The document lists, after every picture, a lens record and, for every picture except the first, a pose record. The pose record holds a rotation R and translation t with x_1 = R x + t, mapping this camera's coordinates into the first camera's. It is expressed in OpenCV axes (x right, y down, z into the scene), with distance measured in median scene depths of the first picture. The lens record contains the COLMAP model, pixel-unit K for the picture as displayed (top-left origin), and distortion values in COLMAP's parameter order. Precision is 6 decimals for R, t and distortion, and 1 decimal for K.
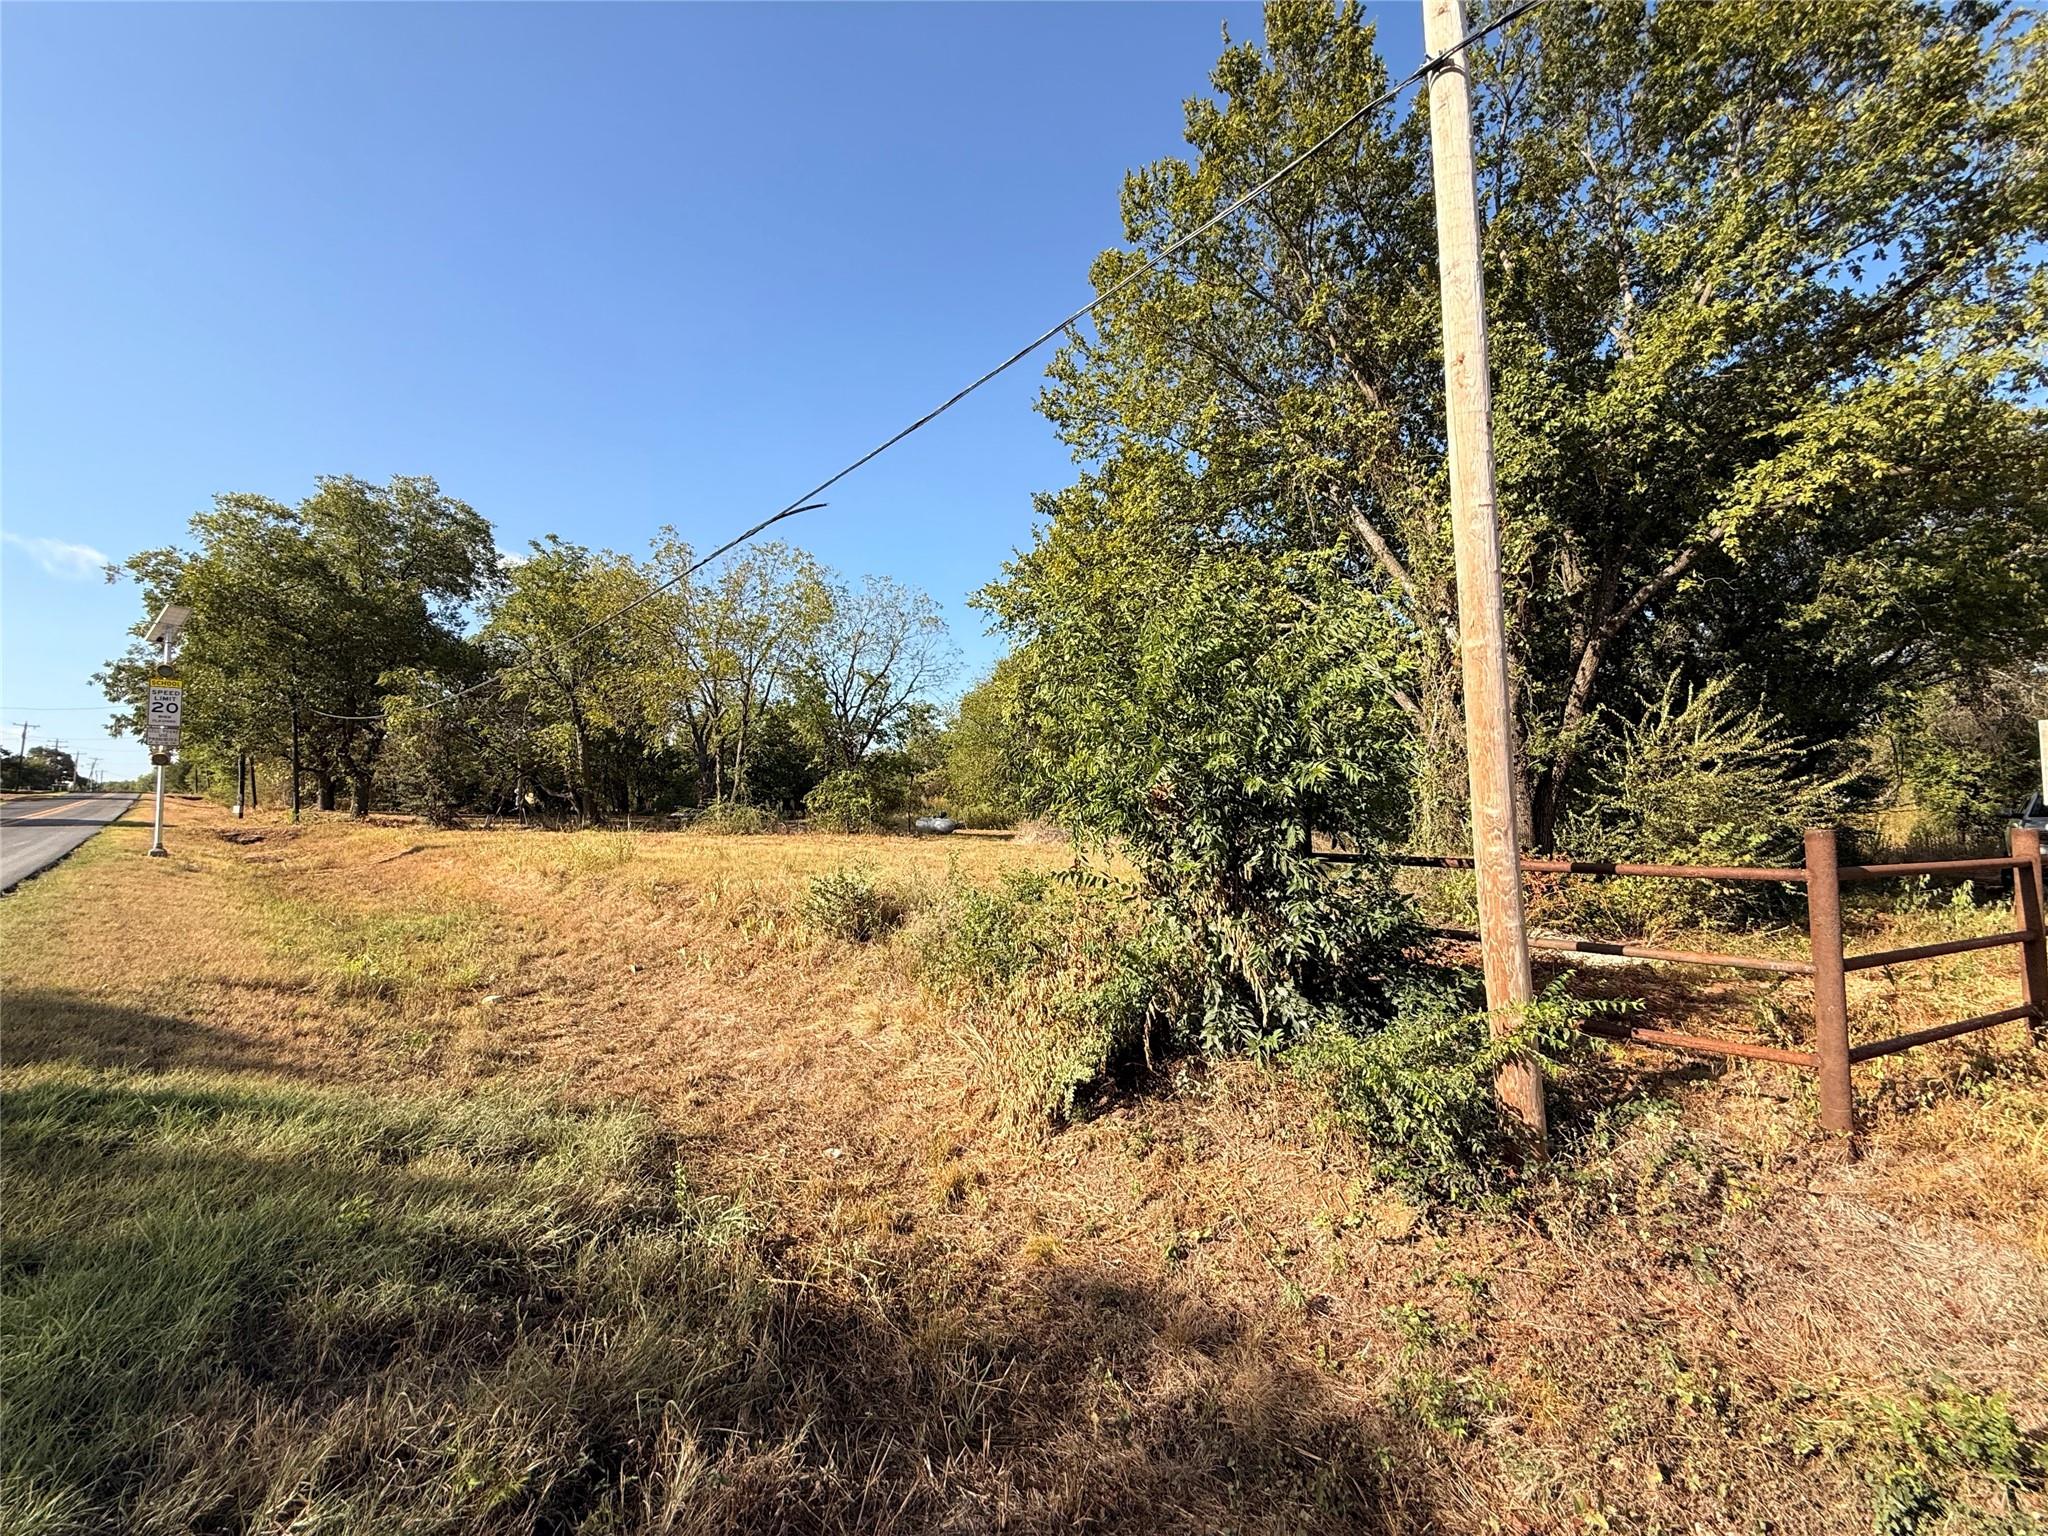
lens RADIAL K [[821.1, 0, 1024.0], [0, 821.1, 768.0], [0, 0, 1]] dist [0.001130, 0.000970]
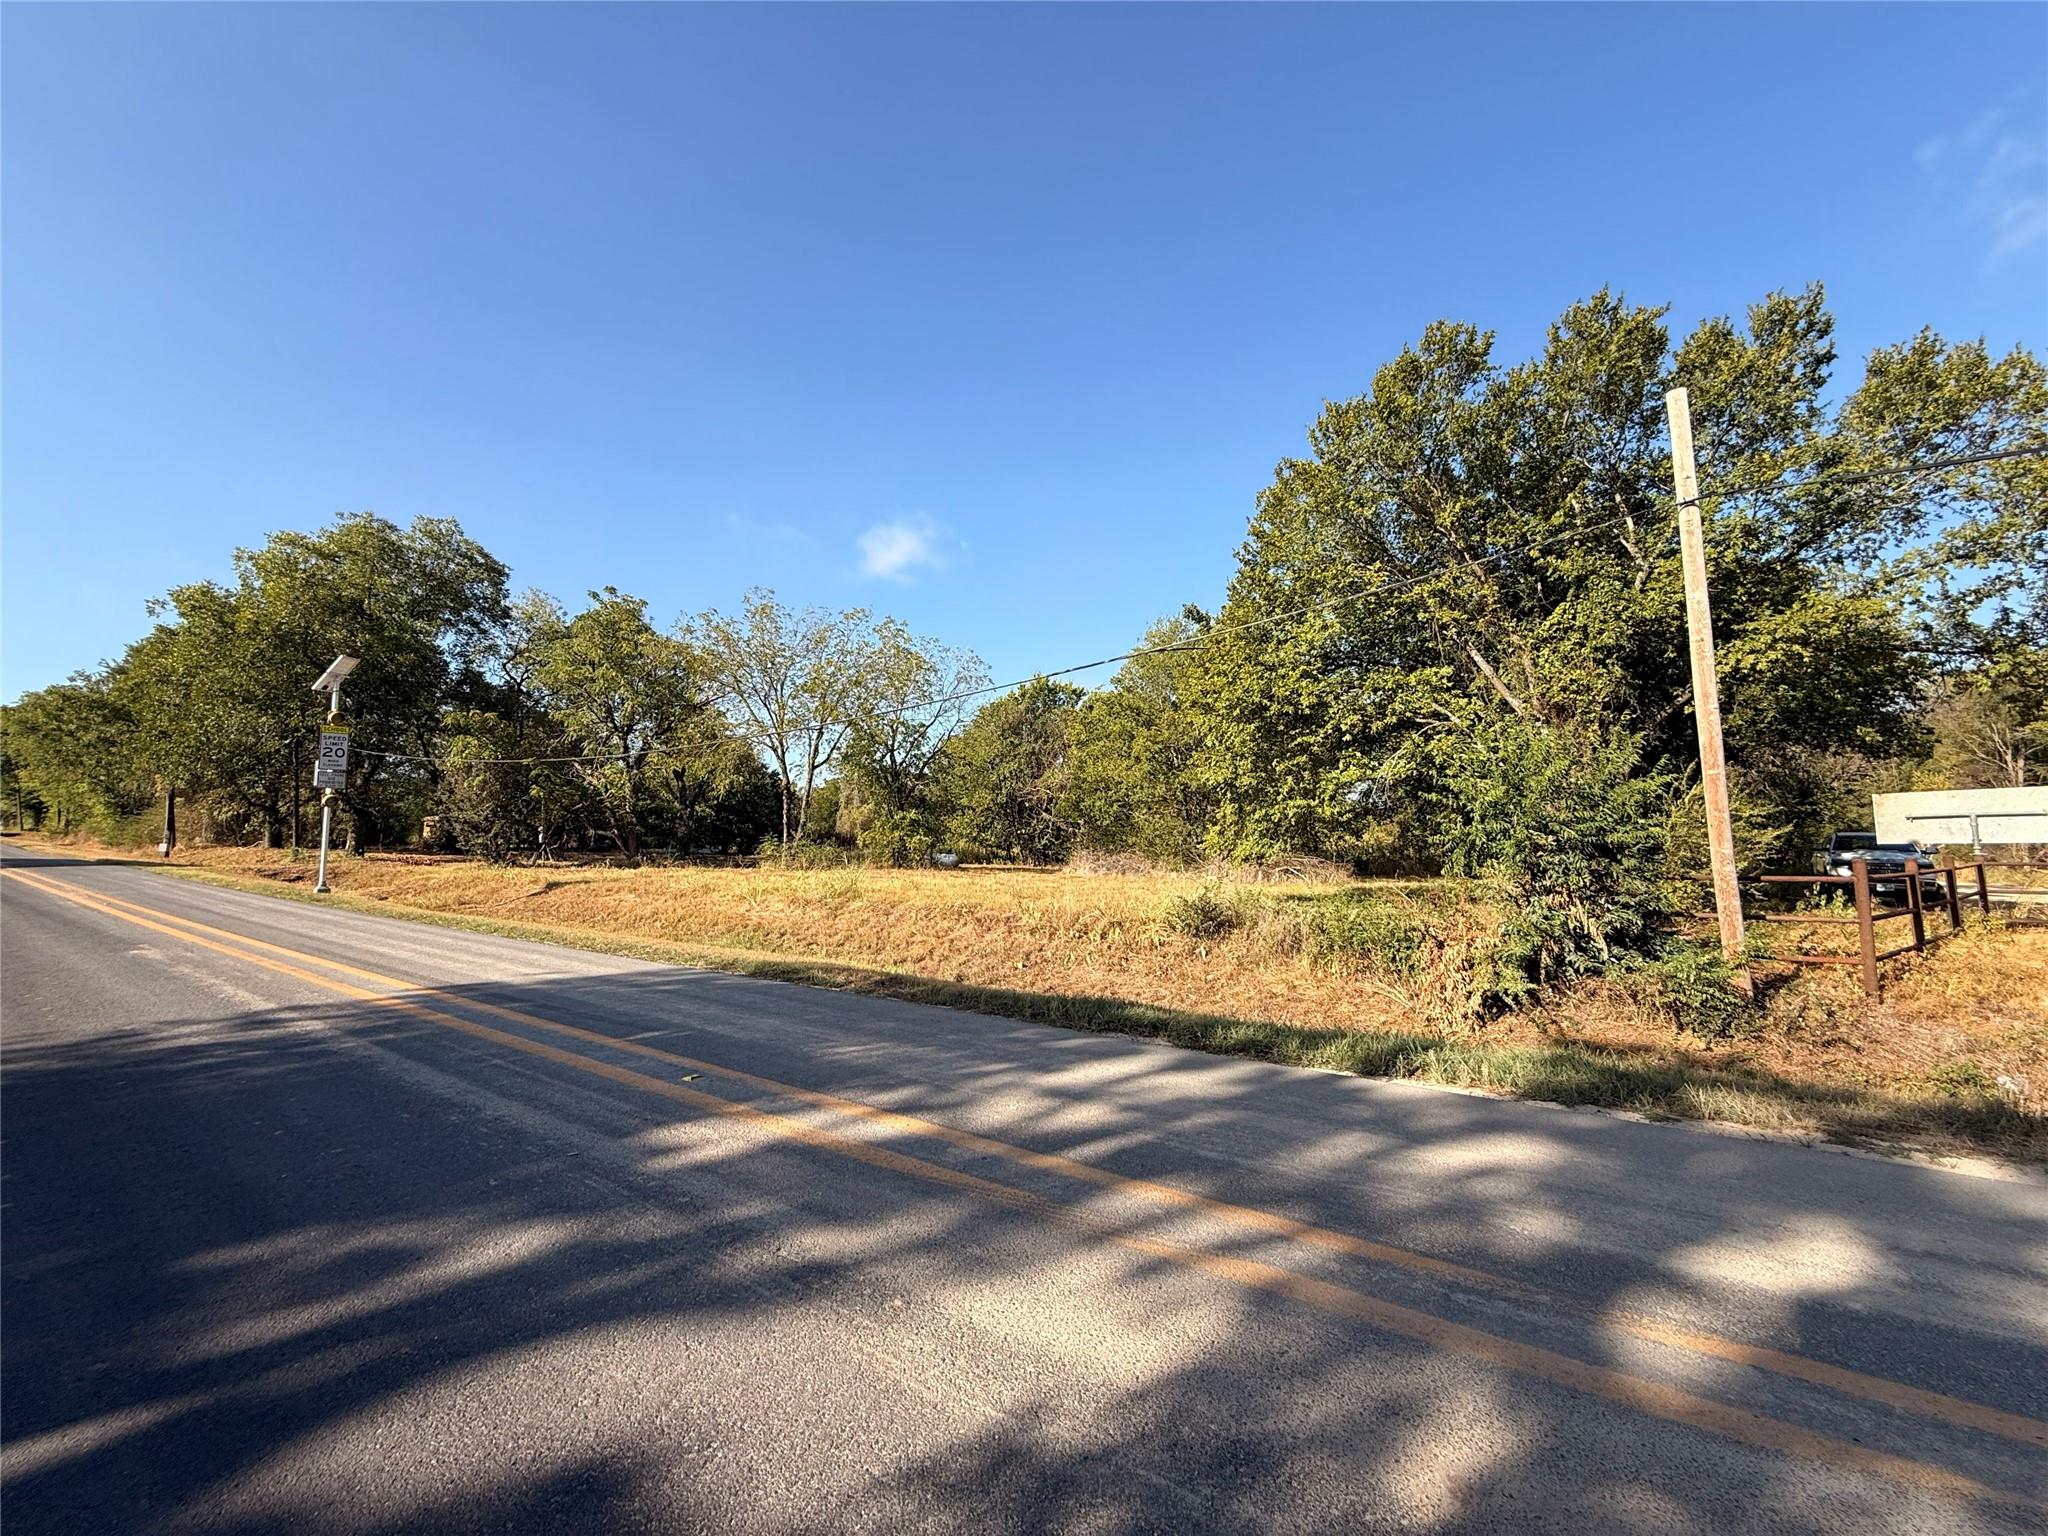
lens RADIAL K [[821.1, 0, 1024.0], [0, 821.1, 768.0], [0, 0, 1]] dist [0.001130, 0.000970]
pose [[0.988681, 0.010709, 0.149648, -0.218306], [-0.004524, 0.999124, -0.041610, -0.009644], [-0.149962, 0.040462, 0.987863, -0.120407]]
